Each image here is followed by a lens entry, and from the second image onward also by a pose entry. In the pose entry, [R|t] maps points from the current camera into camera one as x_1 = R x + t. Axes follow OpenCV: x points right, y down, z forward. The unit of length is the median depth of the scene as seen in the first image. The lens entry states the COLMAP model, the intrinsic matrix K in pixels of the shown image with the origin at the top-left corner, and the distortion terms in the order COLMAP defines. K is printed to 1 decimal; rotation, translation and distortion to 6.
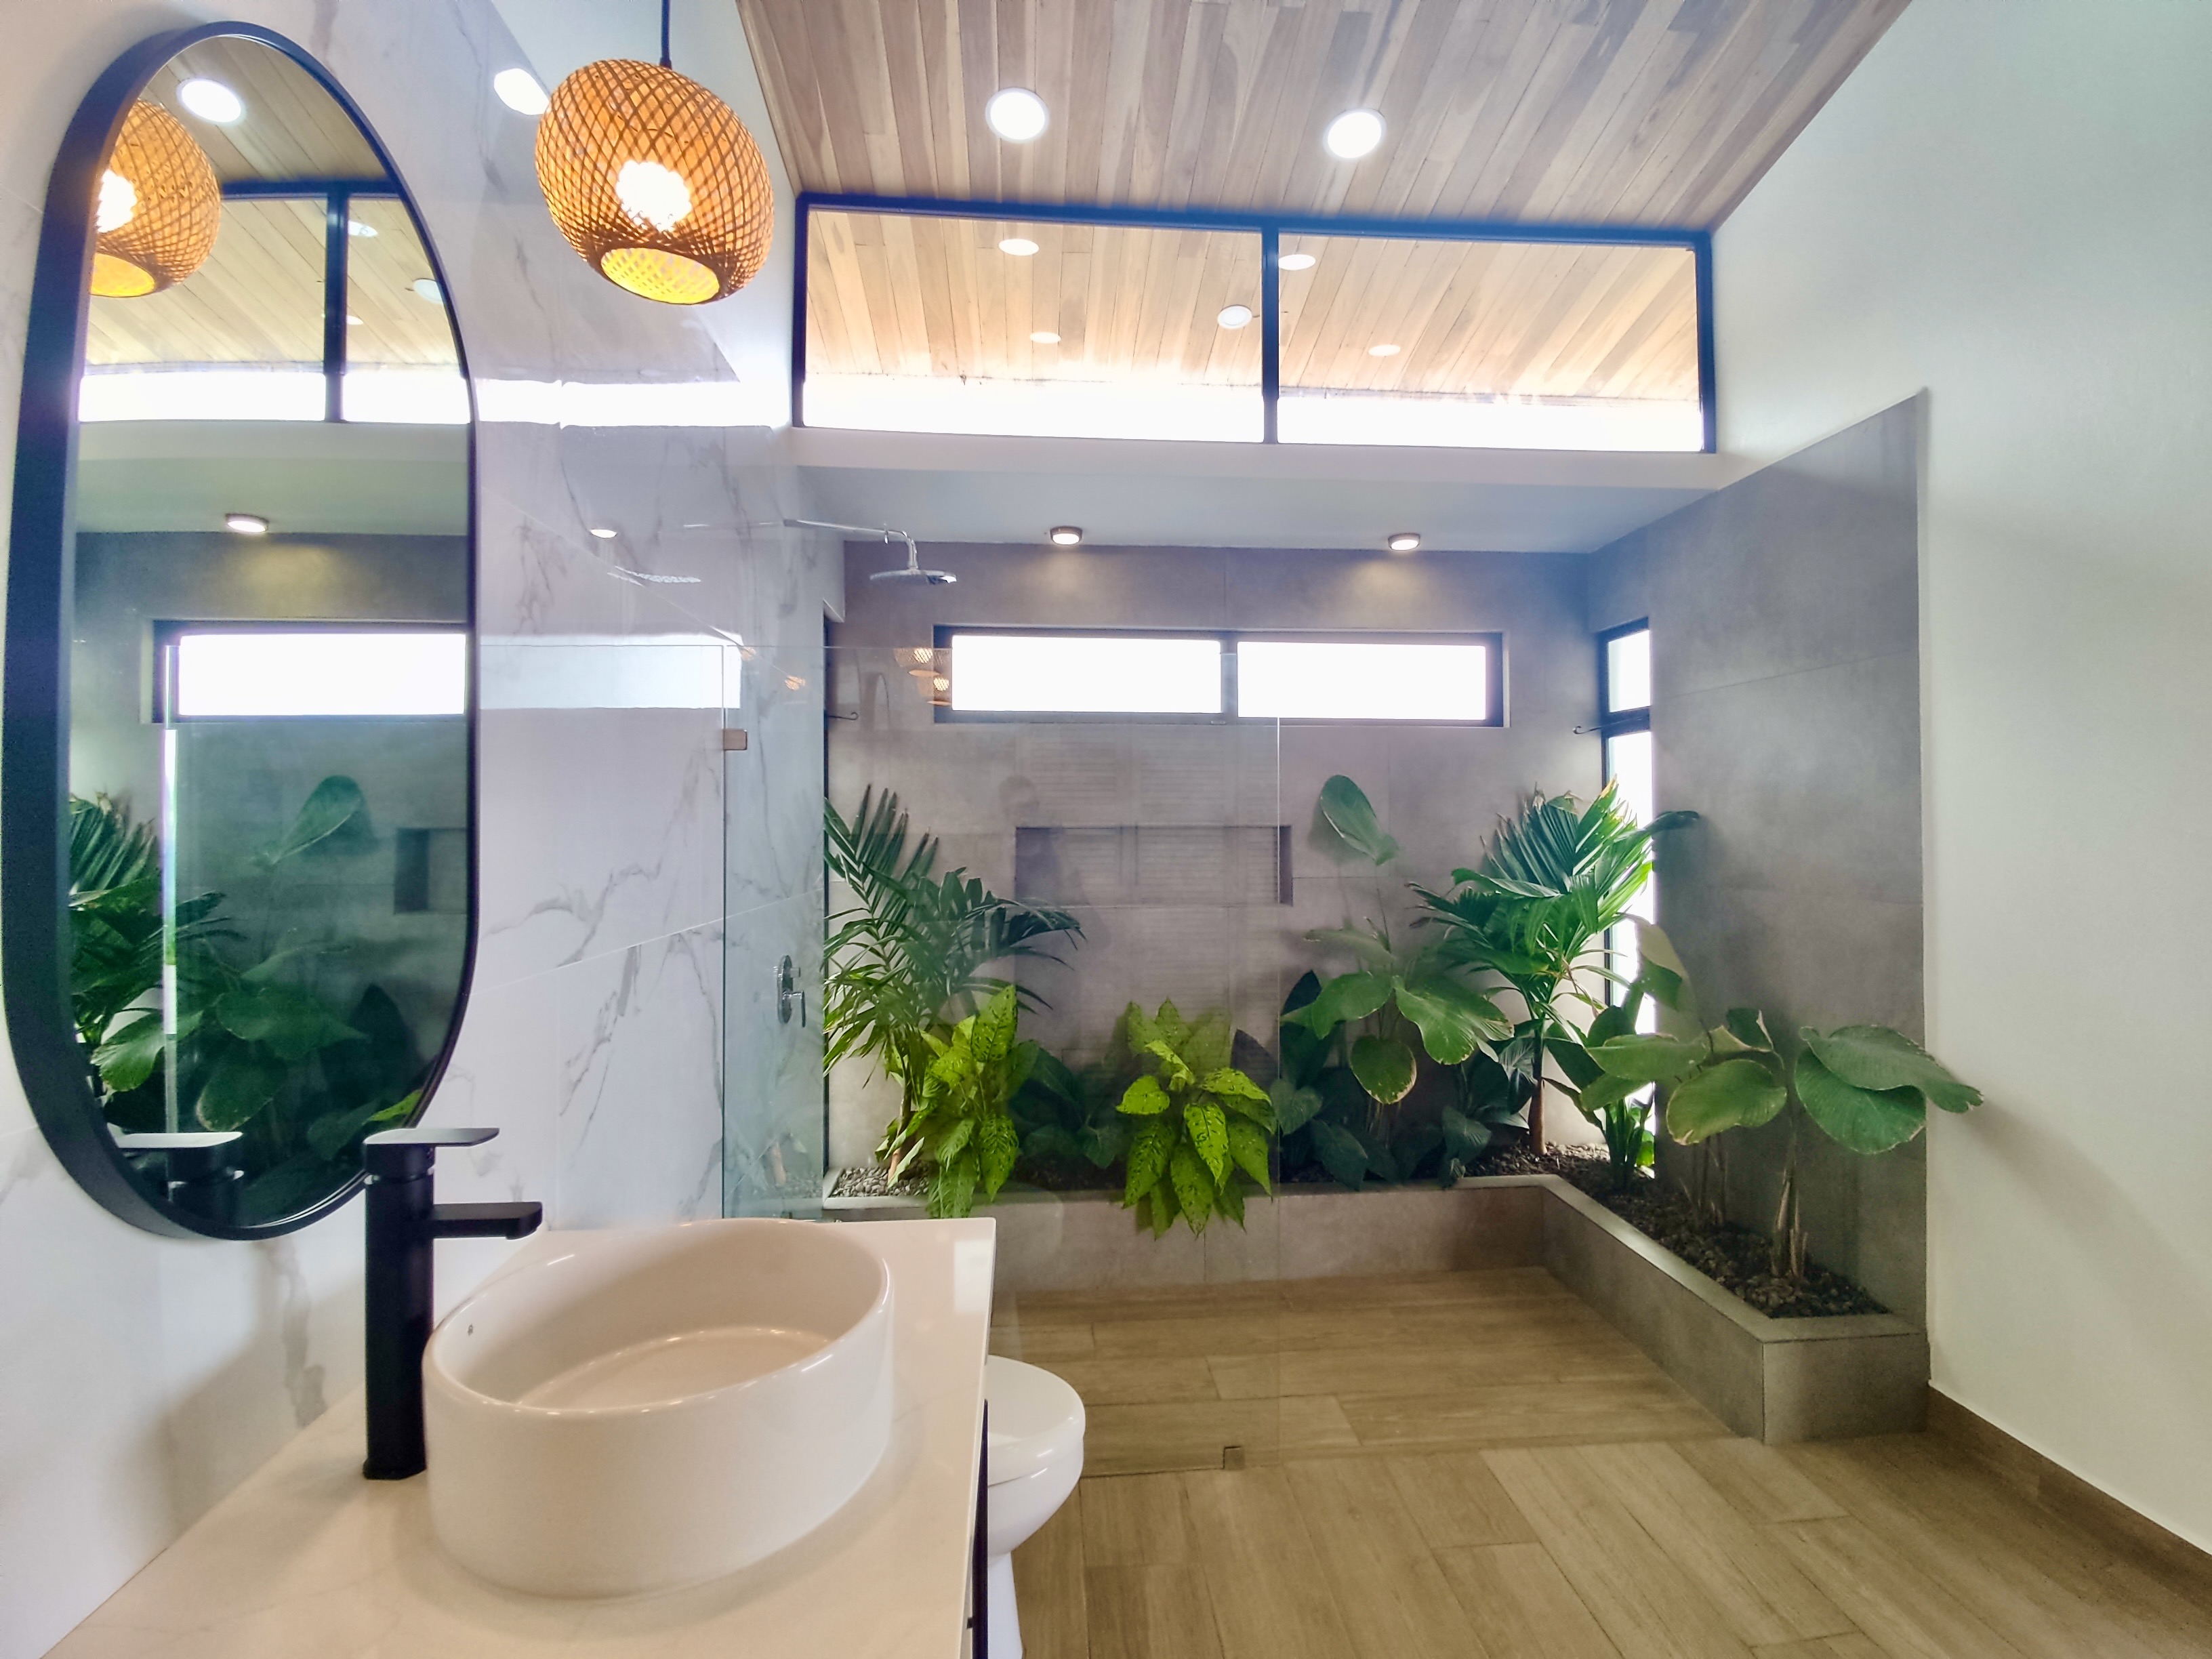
lens RADIAL K [[1013.6, 0, 1112.2], [0, 1013.6, 814.7], [0, 0, 1]] dist [-0.011359, -0.000524]
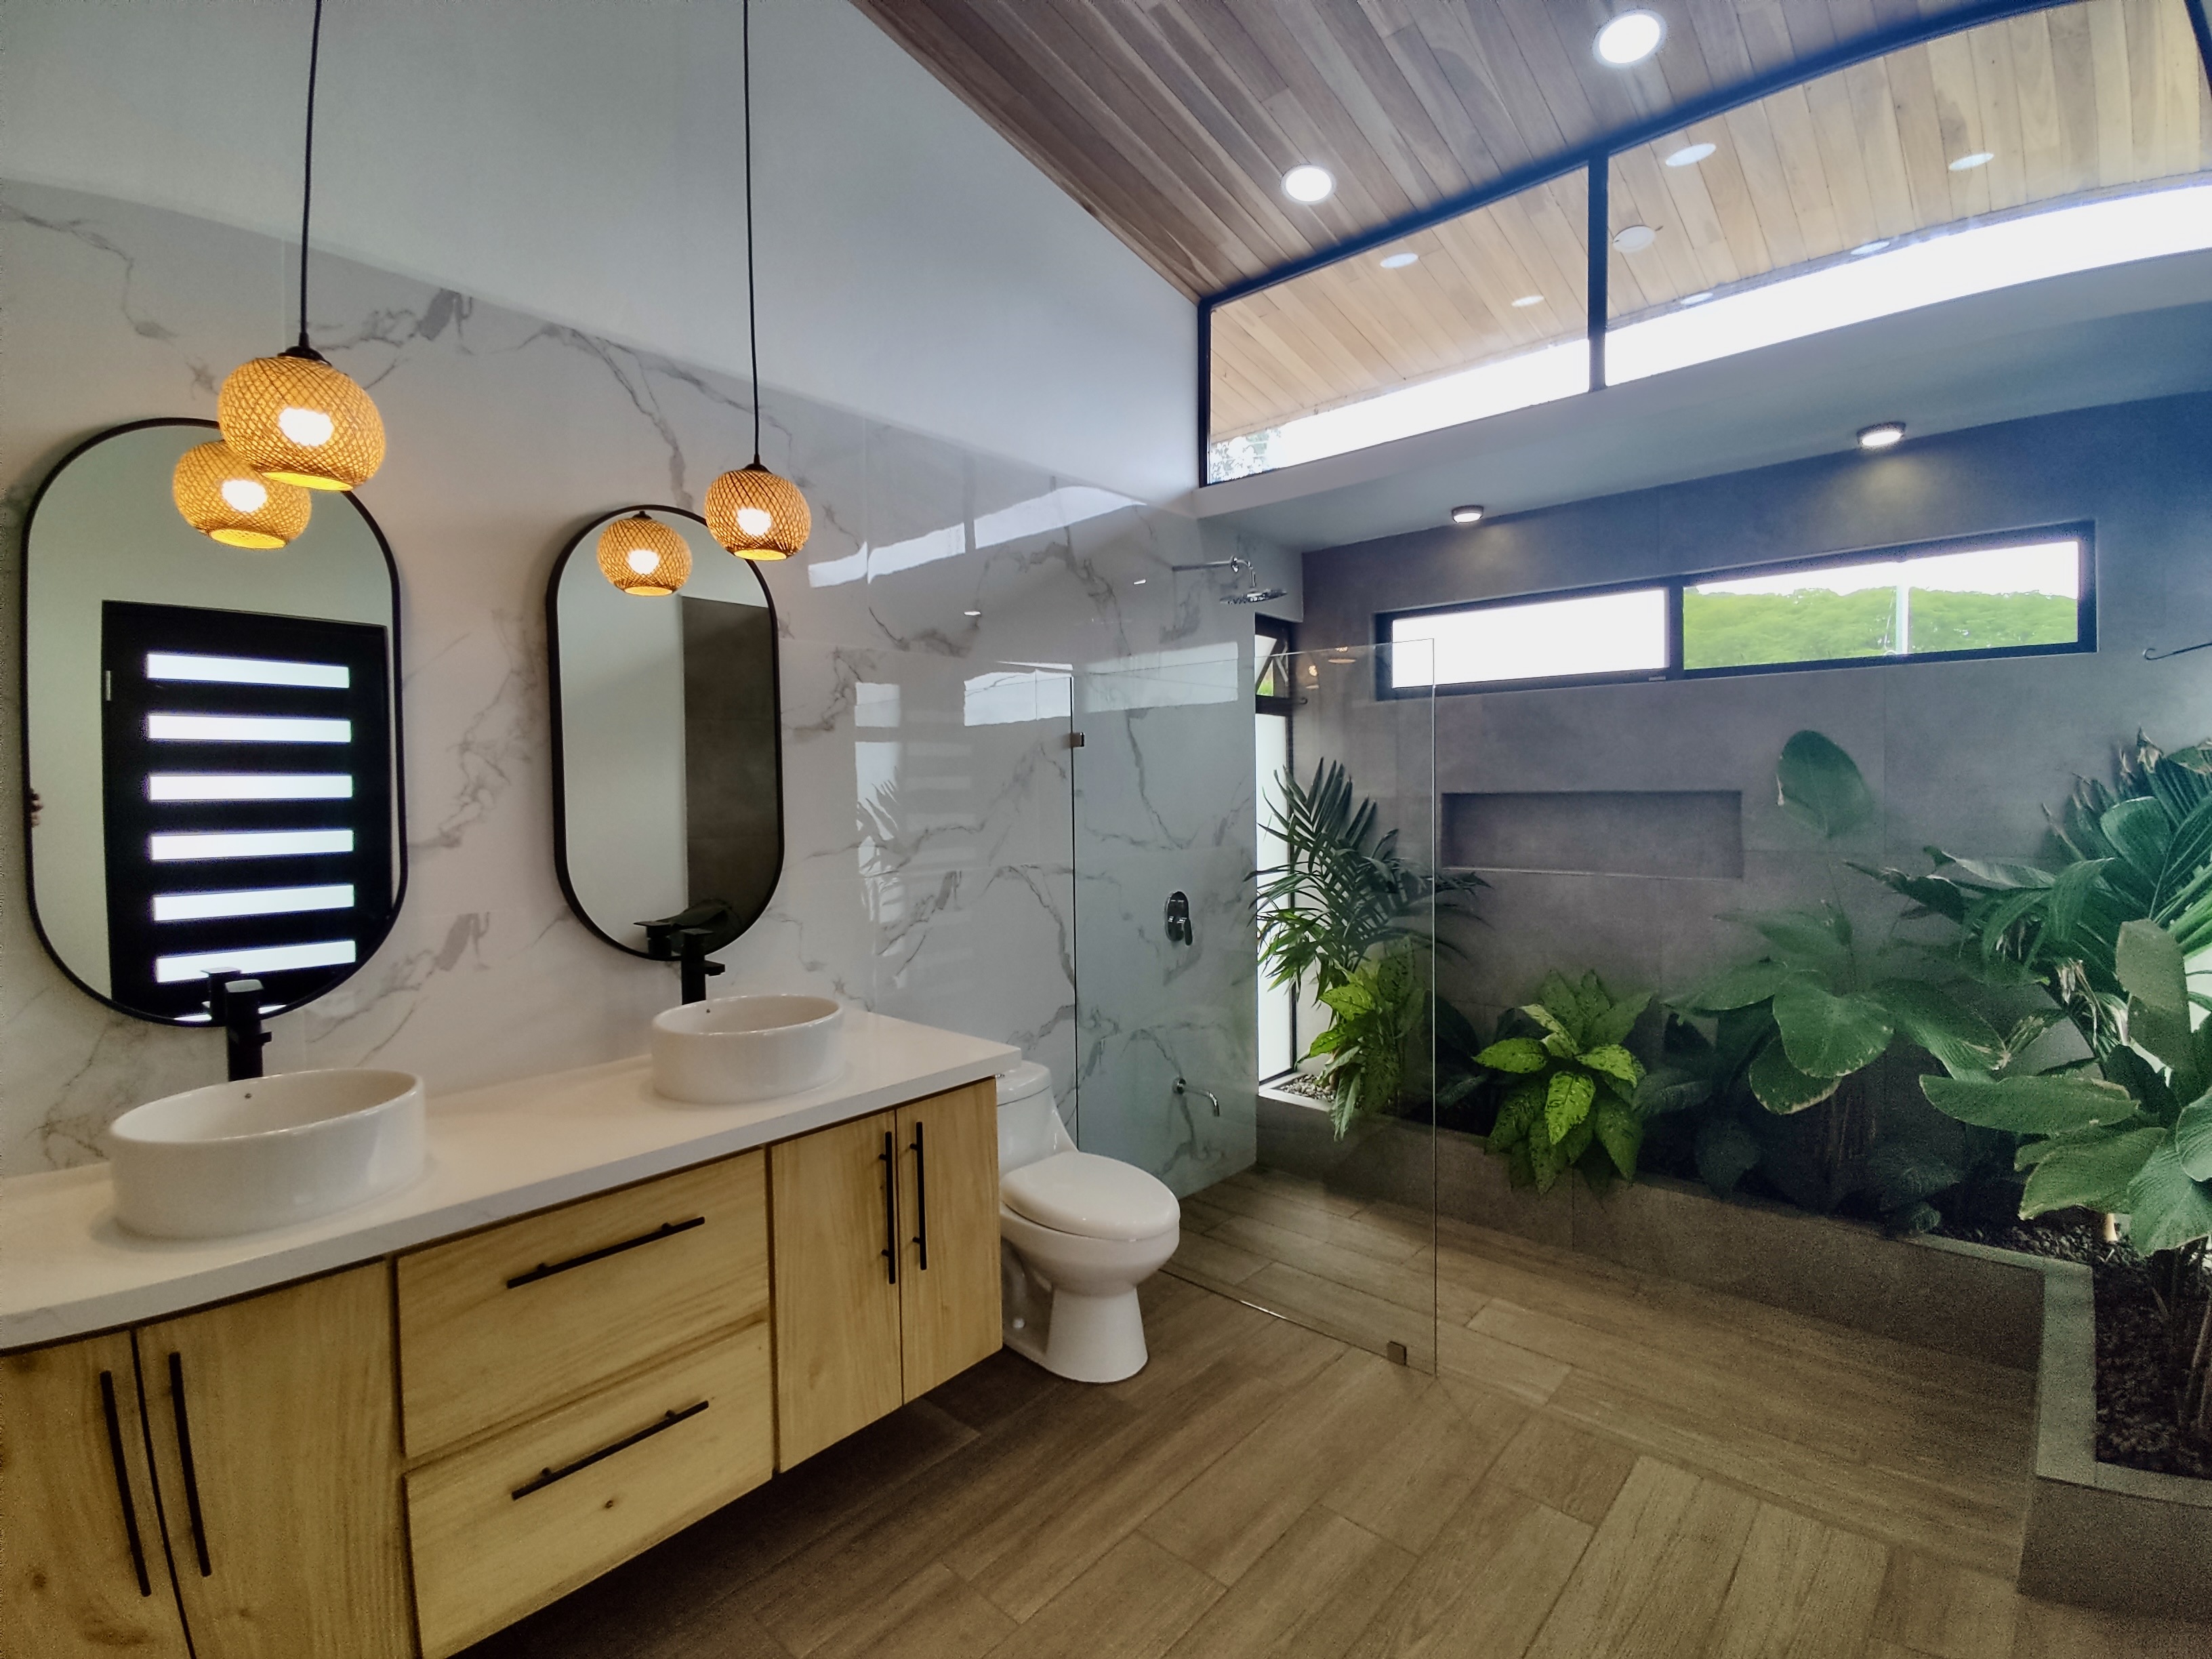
lens RADIAL K [[1013.6, 0, 1112.2], [0, 1013.6, 814.7], [0, 0, 1]] dist [-0.011359, -0.000524]
pose [[0.691700, 0.012775, -0.722072, 0.480597], [0.020585, 0.999088, 0.037396, -0.013067], [0.721891, -0.040731, 0.690807, 0.003725]]
